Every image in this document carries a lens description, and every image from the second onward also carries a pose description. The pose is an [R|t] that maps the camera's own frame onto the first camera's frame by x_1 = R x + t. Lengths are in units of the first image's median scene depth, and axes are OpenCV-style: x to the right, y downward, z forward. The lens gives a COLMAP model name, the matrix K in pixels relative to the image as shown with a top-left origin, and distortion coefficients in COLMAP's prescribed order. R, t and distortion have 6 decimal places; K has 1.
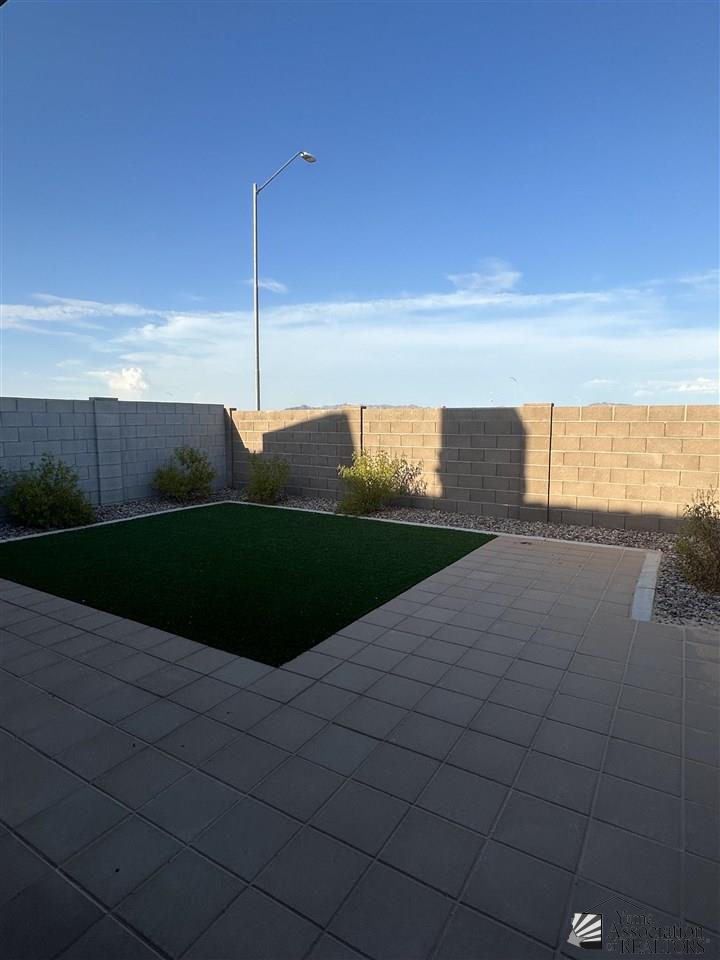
lens RADIAL K [[530.3, 0, 358.6], [0, 530.3, 480.4], [0, 0, 1]] dist [-0.006031, -0.003624]
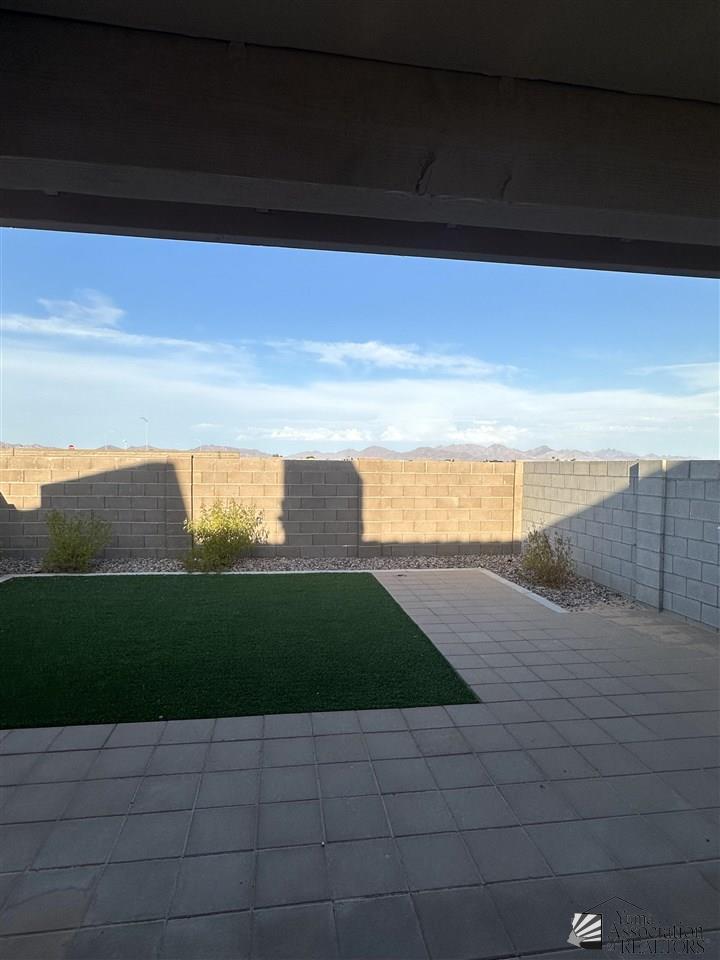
lens RADIAL K [[530.3, 0, 357.5], [0, 530.3, 480.1], [0, 0, 1]] dist [-0.006031, -0.003624]
pose [[0.759389, -0.012010, 0.650526, -0.407897], [0.061431, 0.996687, -0.053310, -0.029377], [-0.647730, 0.080446, 0.757611, 0.103433]]
